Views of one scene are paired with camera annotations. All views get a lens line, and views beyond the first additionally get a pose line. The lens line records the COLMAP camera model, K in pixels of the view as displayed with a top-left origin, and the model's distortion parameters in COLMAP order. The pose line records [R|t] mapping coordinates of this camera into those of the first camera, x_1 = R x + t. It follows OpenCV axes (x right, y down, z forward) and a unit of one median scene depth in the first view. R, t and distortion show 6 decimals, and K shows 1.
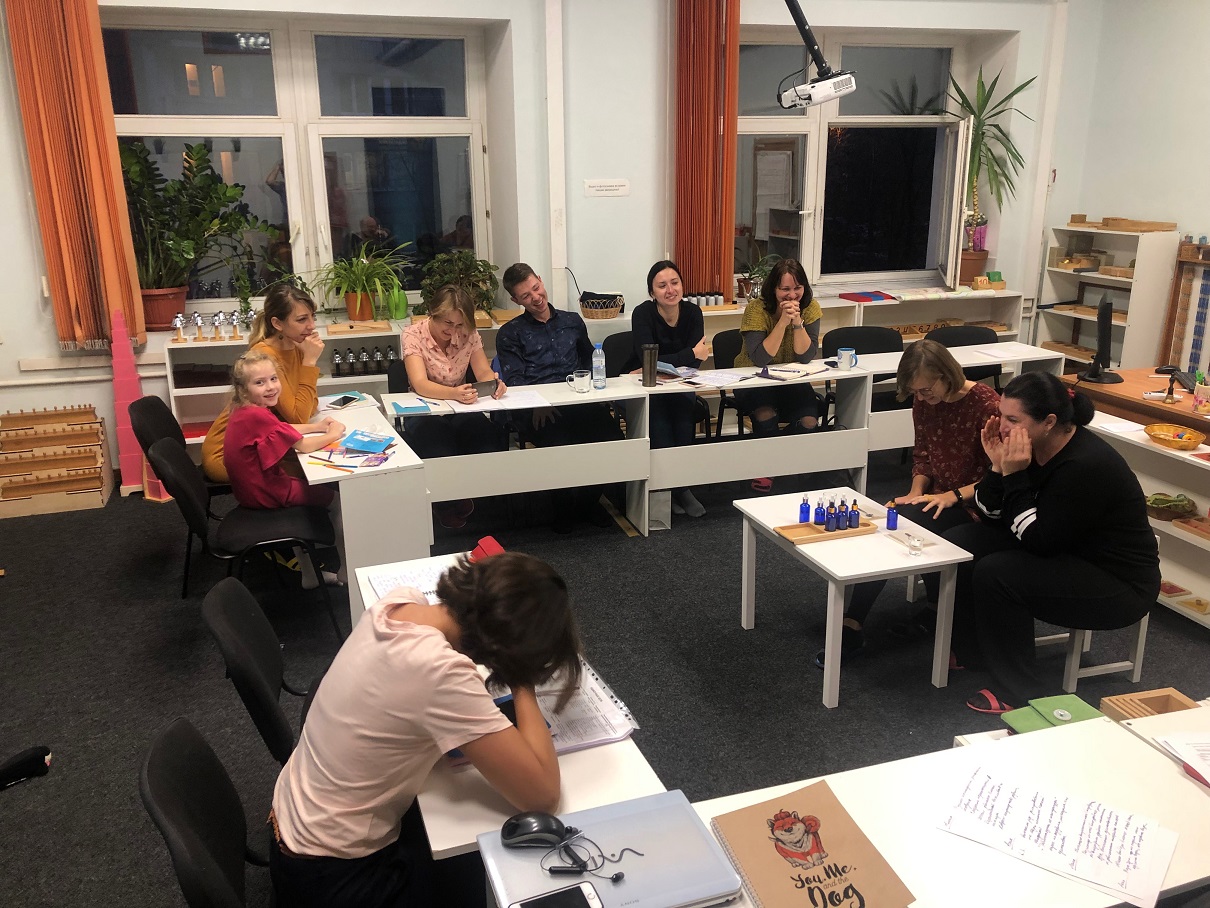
lens RADIAL K [[1036.0, 0, 602.2], [0, 1036.0, 449.6], [0, 0, 1]] dist [0.024345, -0.018742]
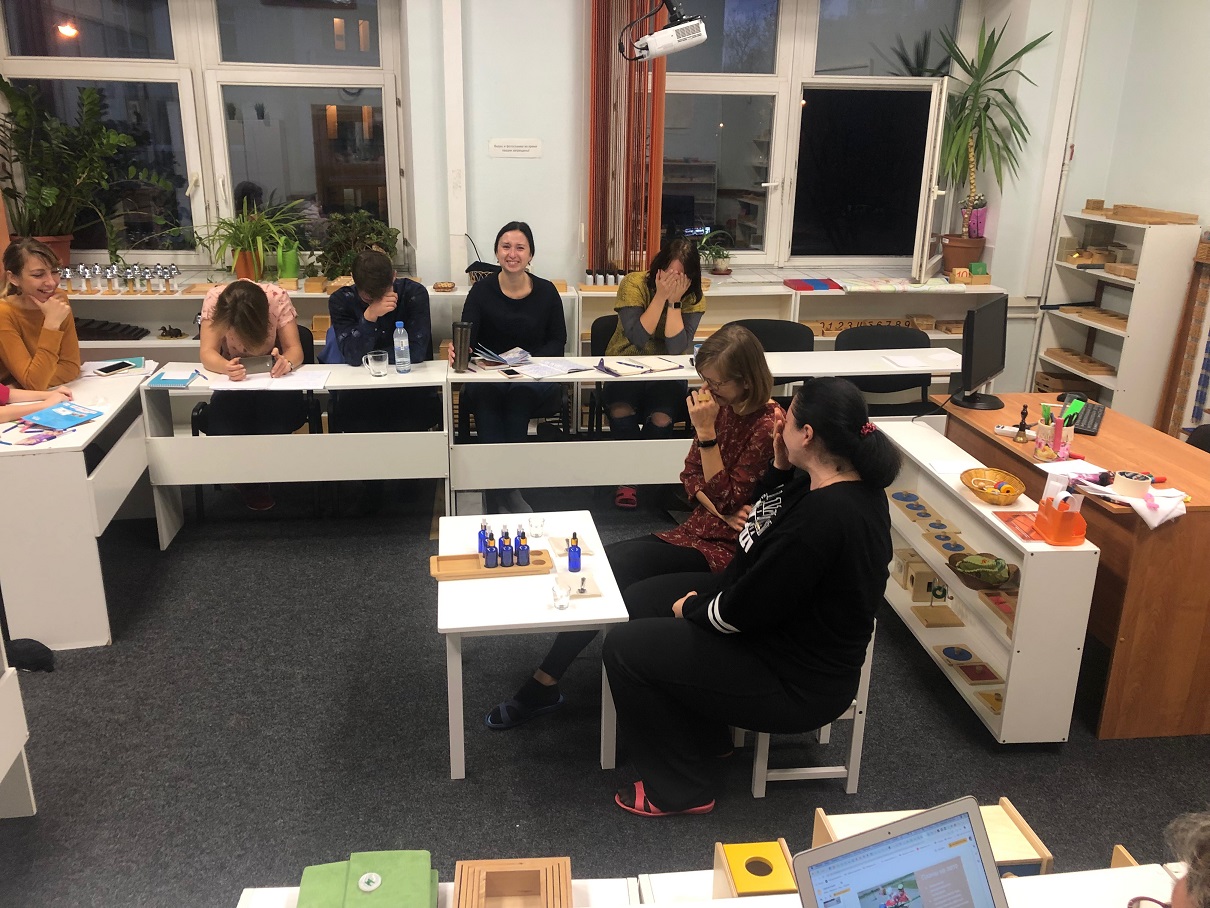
lens RADIAL K [[1036.0, 0, 616.0], [0, 1036.0, 448.9], [0, 0, 1]] dist [0.024345, -0.018742]
pose [[0.983080, 0.079991, -0.164787, 0.321210], [-0.074725, 0.996483, 0.037927, -0.039527], [0.167241, -0.024972, 0.985600, 0.142320]]
